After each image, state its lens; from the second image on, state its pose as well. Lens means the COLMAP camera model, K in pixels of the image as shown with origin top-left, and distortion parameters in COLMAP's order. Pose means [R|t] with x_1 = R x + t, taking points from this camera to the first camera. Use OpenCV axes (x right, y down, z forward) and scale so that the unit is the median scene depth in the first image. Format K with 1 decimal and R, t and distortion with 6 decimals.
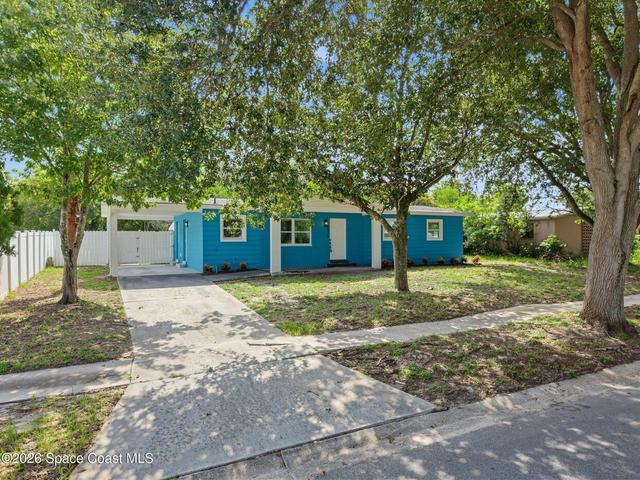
lens RADIAL K [[432.3, 0, 320.0], [0, 432.3, 240.0], [0, 0, 1]] dist [0.040865, -0.079731]
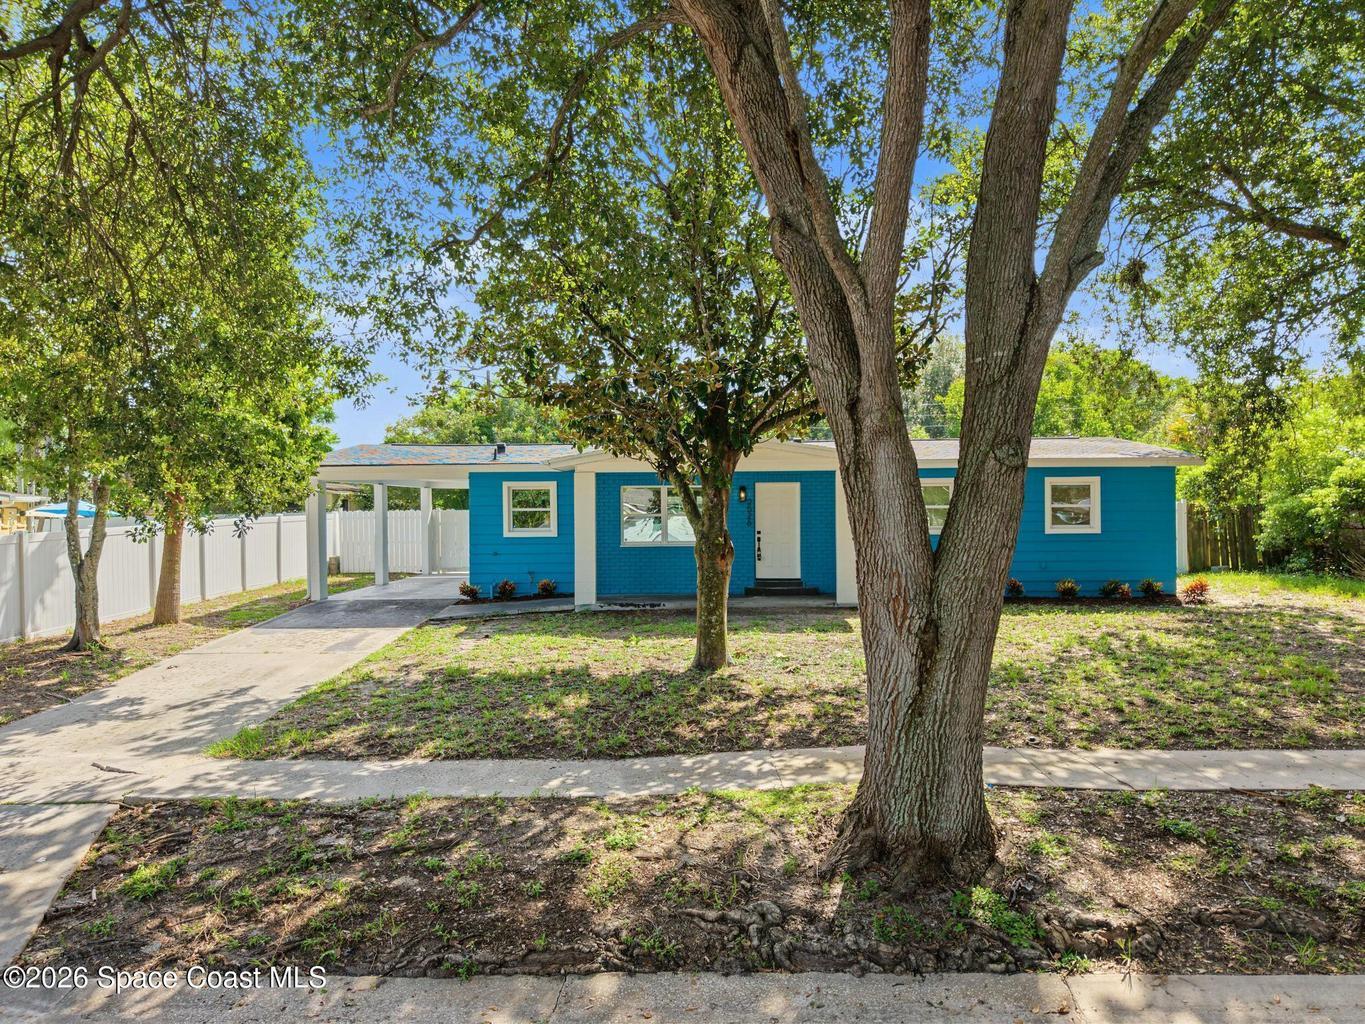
lens RADIAL K [[929.4, 0, 682.5], [0, 929.4, 512.0], [0, 0, 1]] dist [-0.020553, -0.000385]
pose [[0.887407, -0.000016, -0.460986, 0.777796], [0.001052, 0.999997, 0.001990, -0.045742], [0.460985, -0.002251, 0.887405, 0.295676]]
